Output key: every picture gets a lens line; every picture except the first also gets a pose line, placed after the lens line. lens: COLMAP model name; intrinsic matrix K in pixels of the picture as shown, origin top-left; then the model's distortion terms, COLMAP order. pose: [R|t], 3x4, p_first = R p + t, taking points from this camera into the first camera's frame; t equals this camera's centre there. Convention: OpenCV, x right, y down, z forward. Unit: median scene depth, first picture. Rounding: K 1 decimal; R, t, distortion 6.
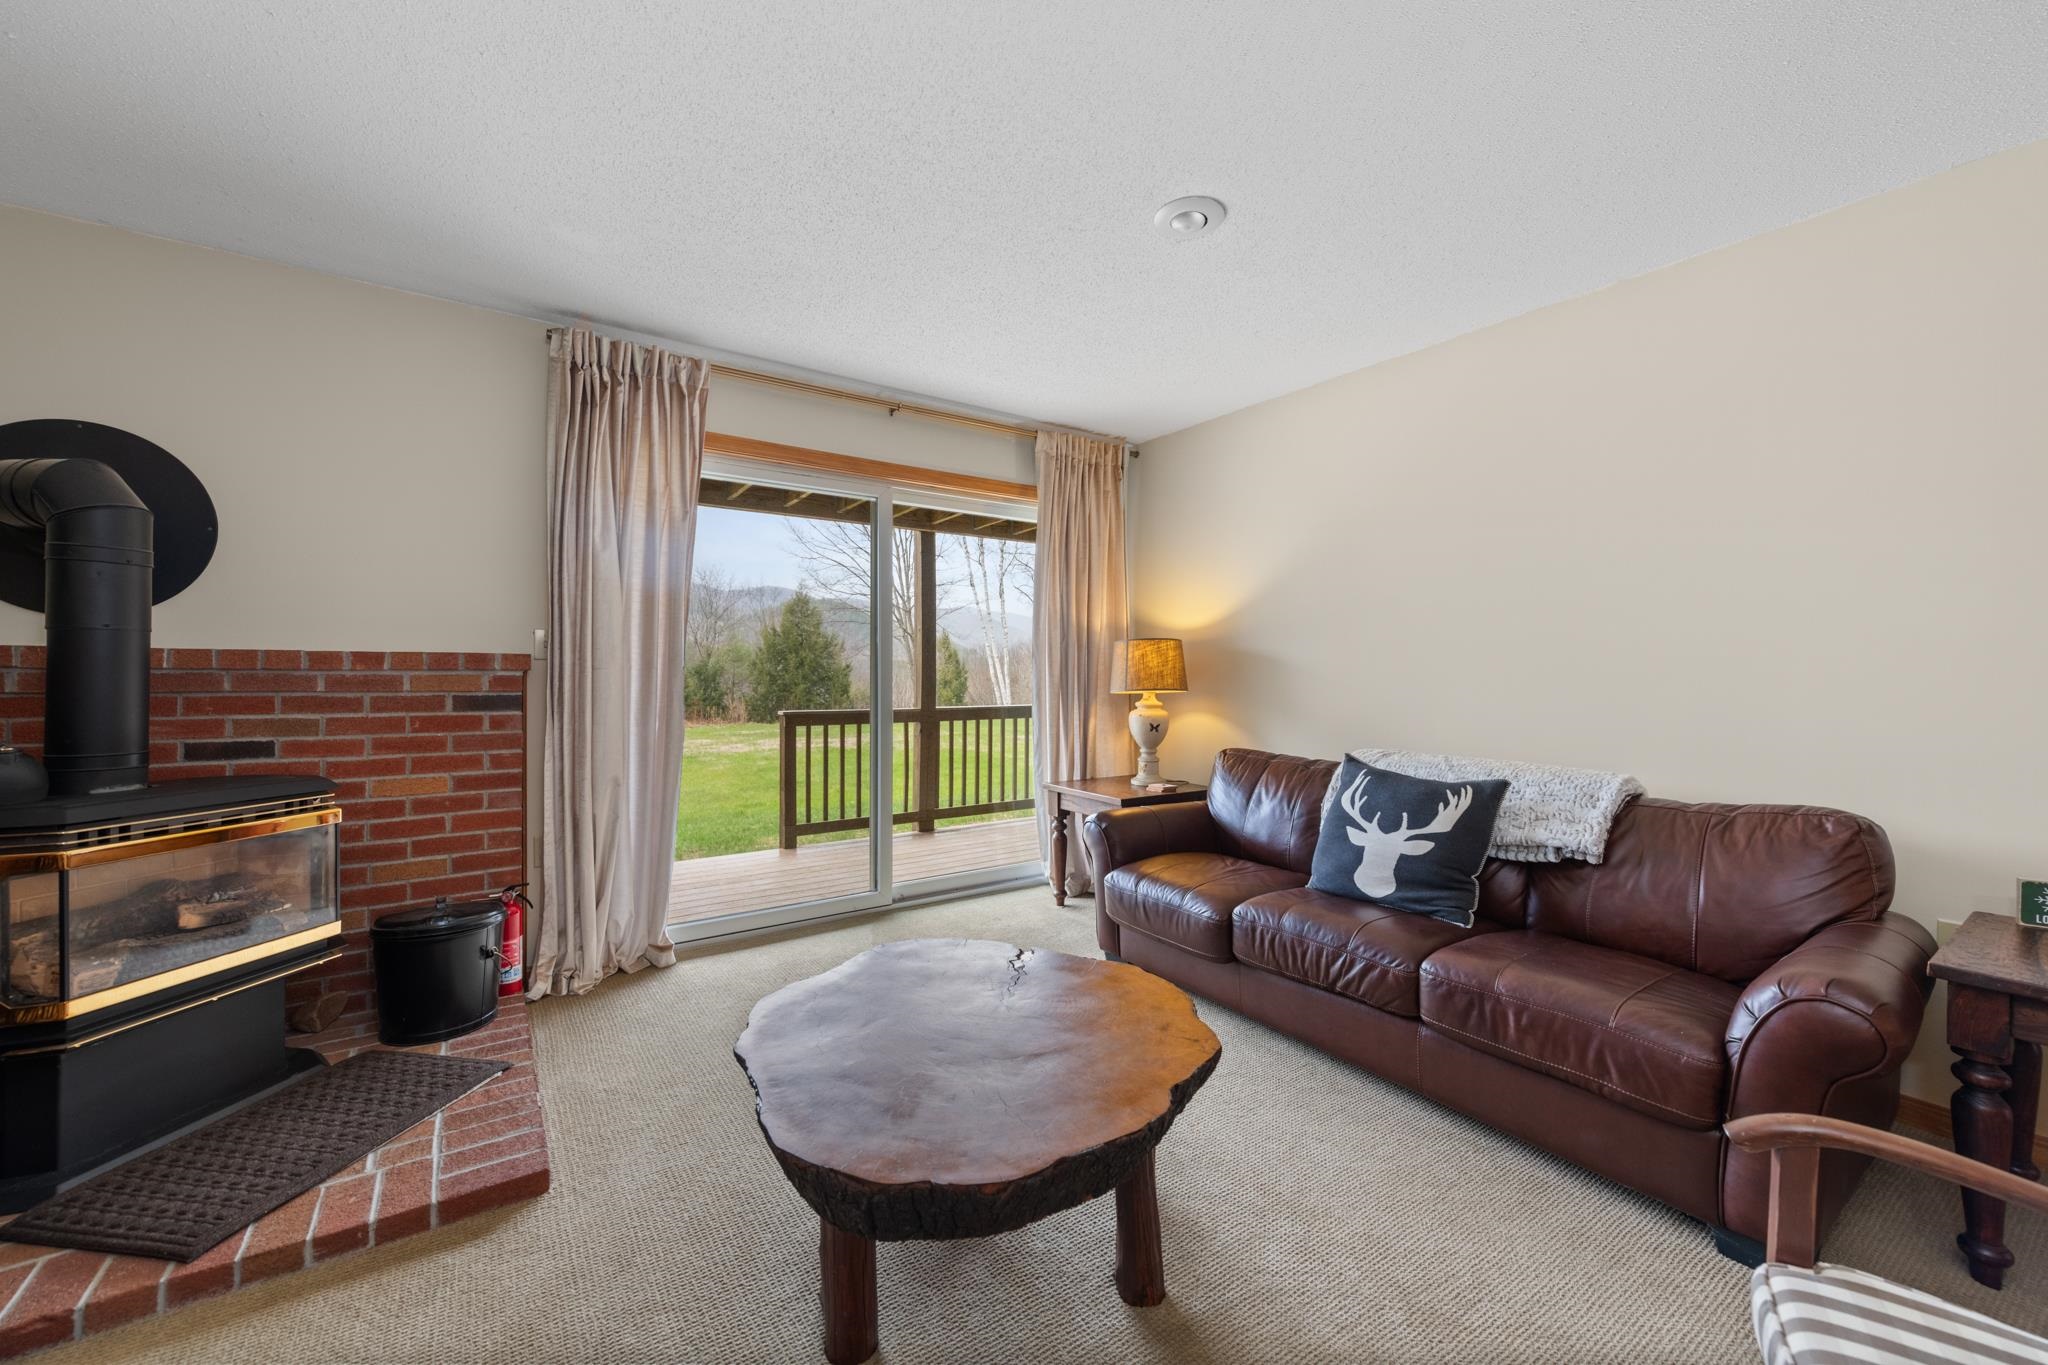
lens RADIAL K [[802.2, 0, 1032.2], [0, 802.2, 671.5], [0, 0, 1]] dist [0.011805, -0.000225]
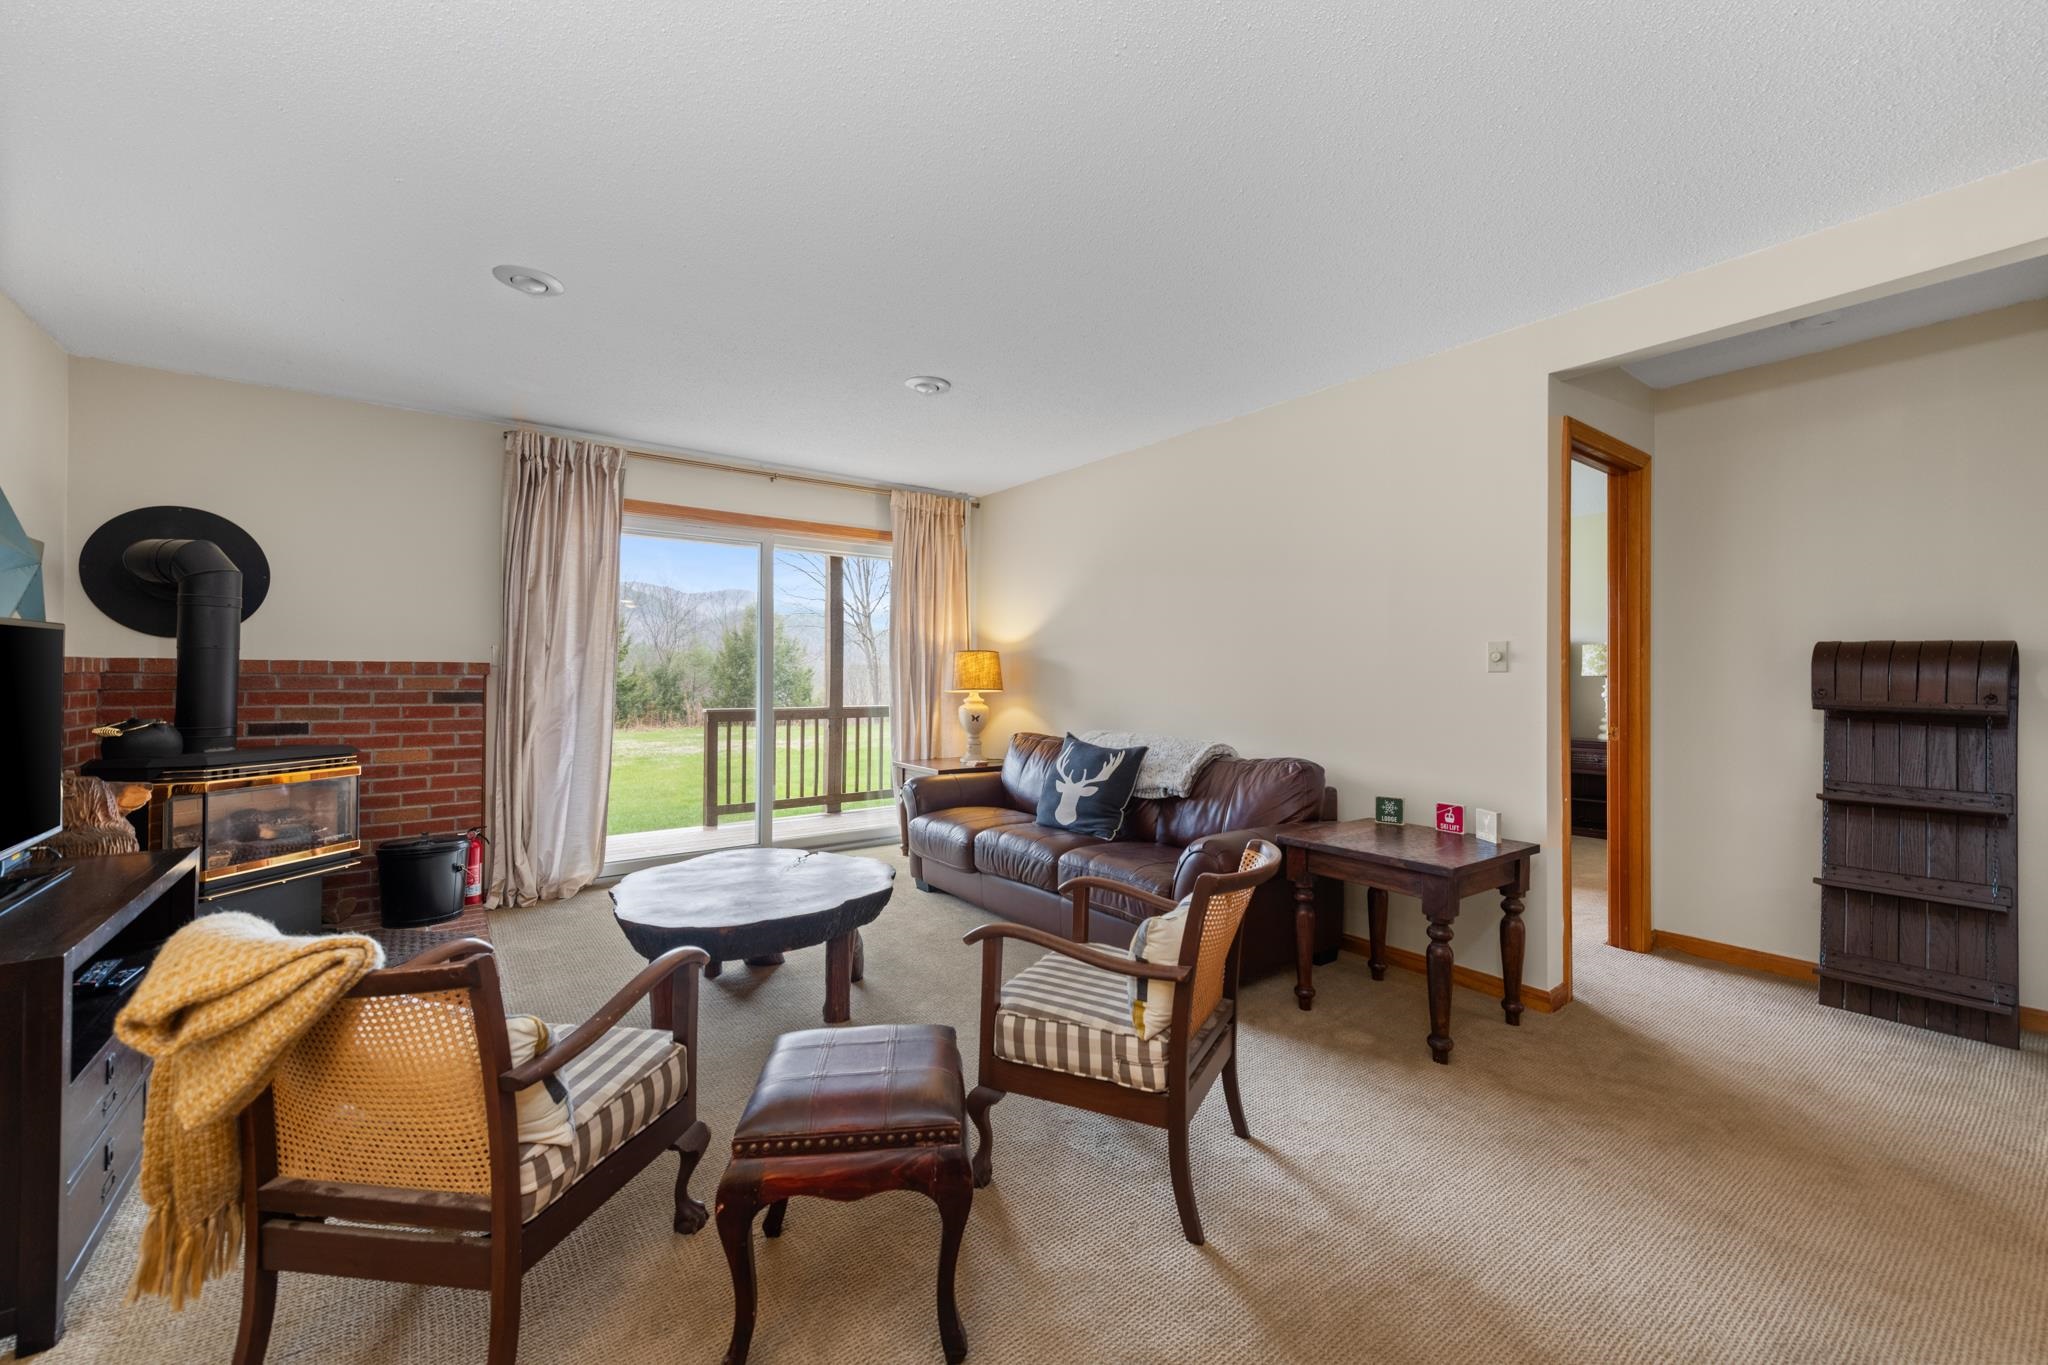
lens RADIAL K [[810.8, 0, 1034.3], [0, 810.8, 665.3], [0, 0, 1]] dist [0.014525, -0.000093]
pose [[0.999338, 0.001080, 0.036354, 0.278295], [-0.000602, 0.999913, -0.013158, 0.000918], [-0.036365, 0.013127, 0.999252, -0.461791]]
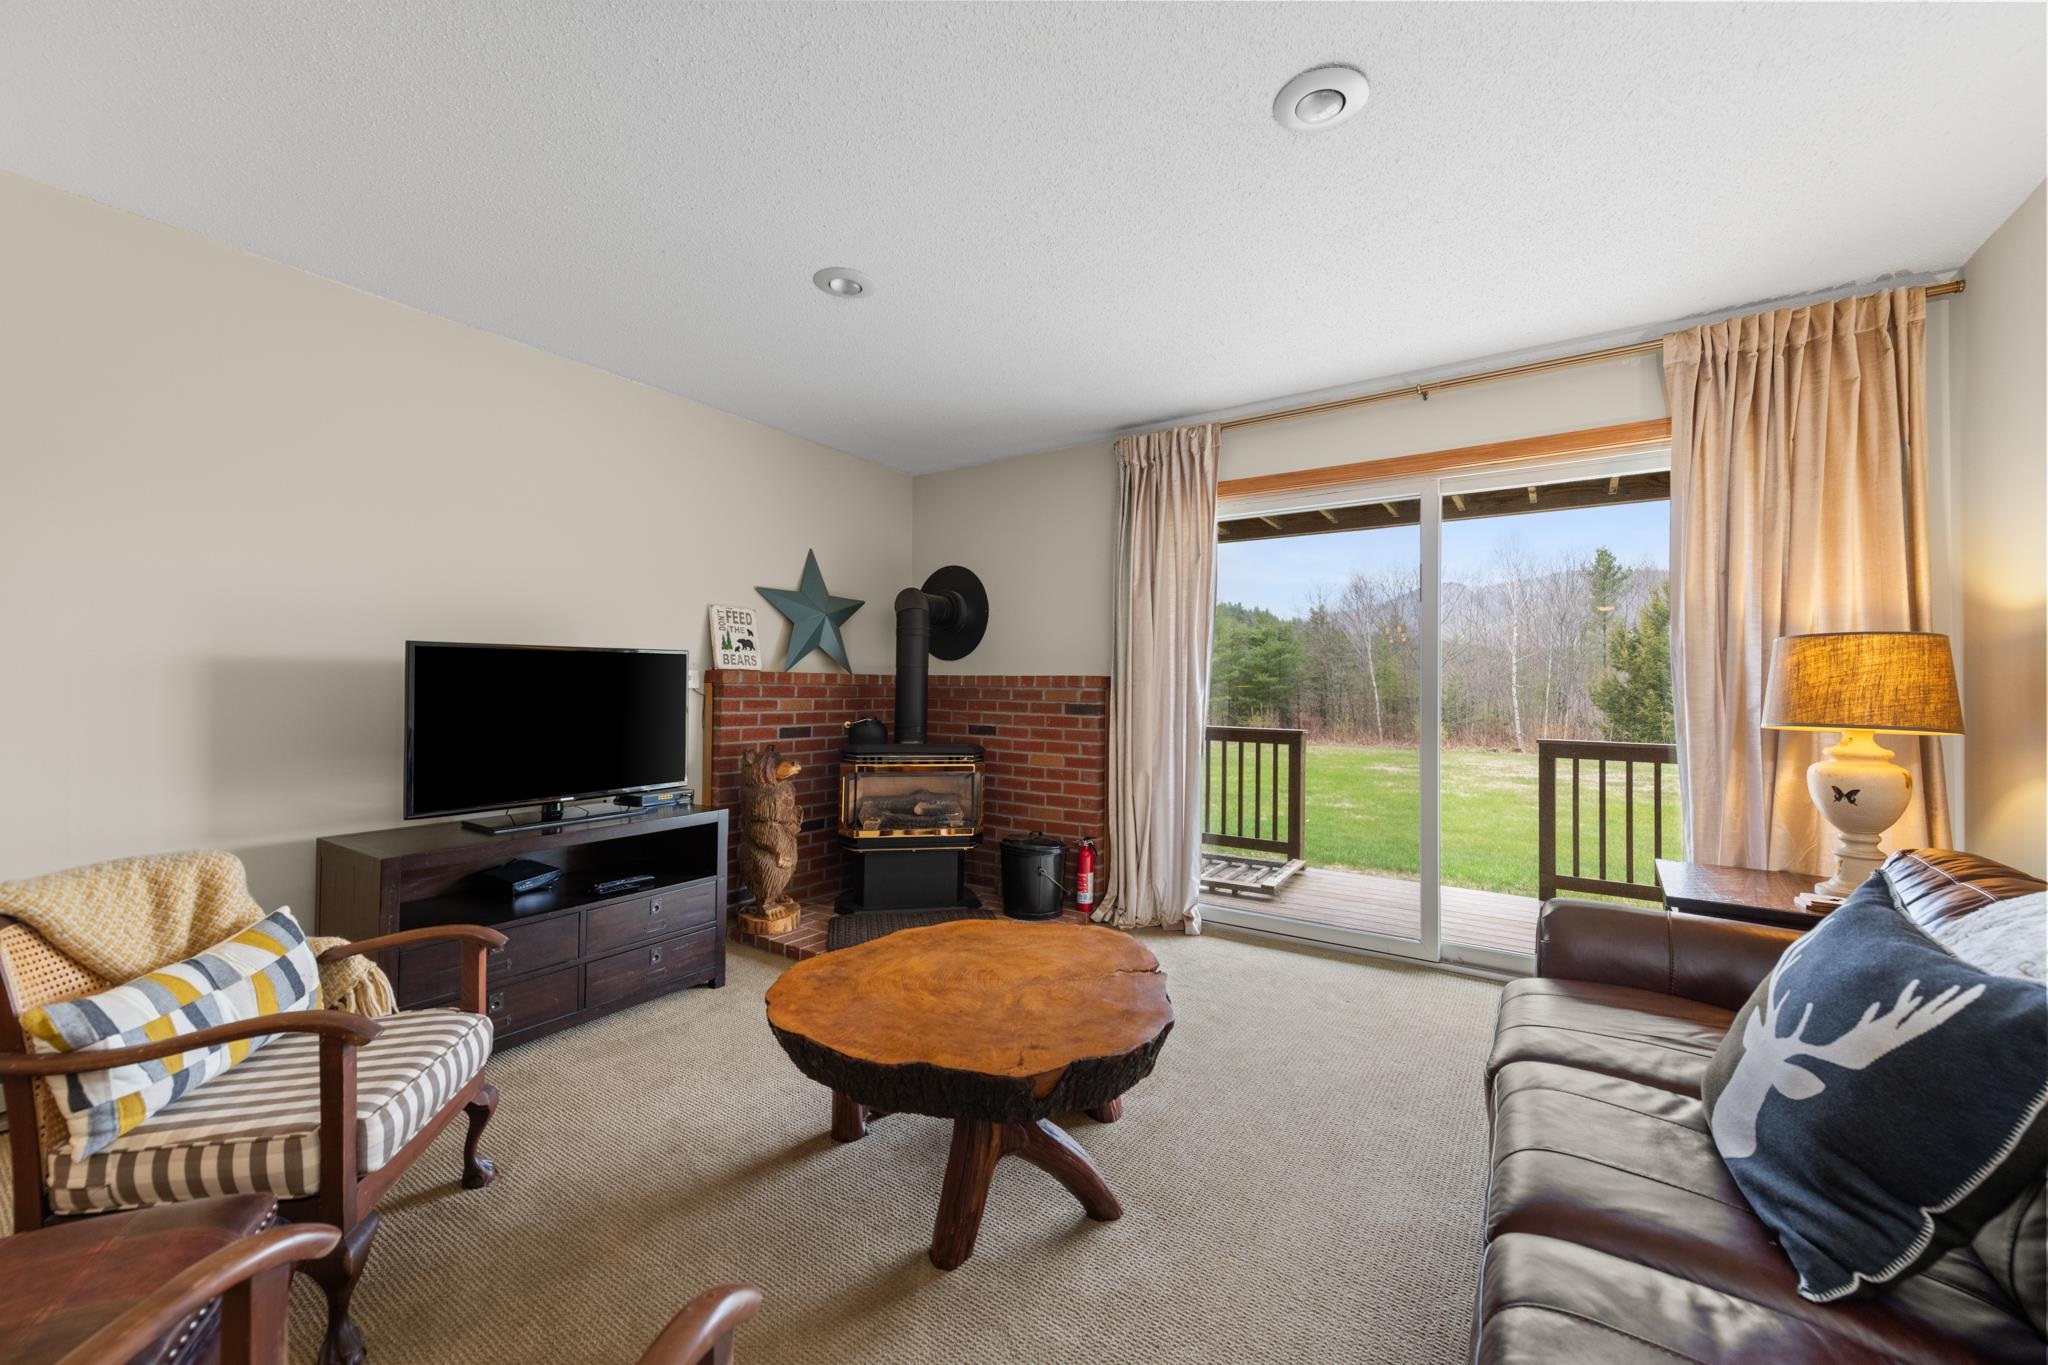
lens RADIAL K [[799.4, 0, 1030.9], [0, 799.4, 674.1], [0, 0, 1]] dist [0.018052, -0.000133]
pose [[0.365599, -0.015132, -0.930649, 0.652154], [-0.009338, 0.999758, -0.019924, 0.004451], [0.930725, 0.015974, 0.365370, 0.380415]]
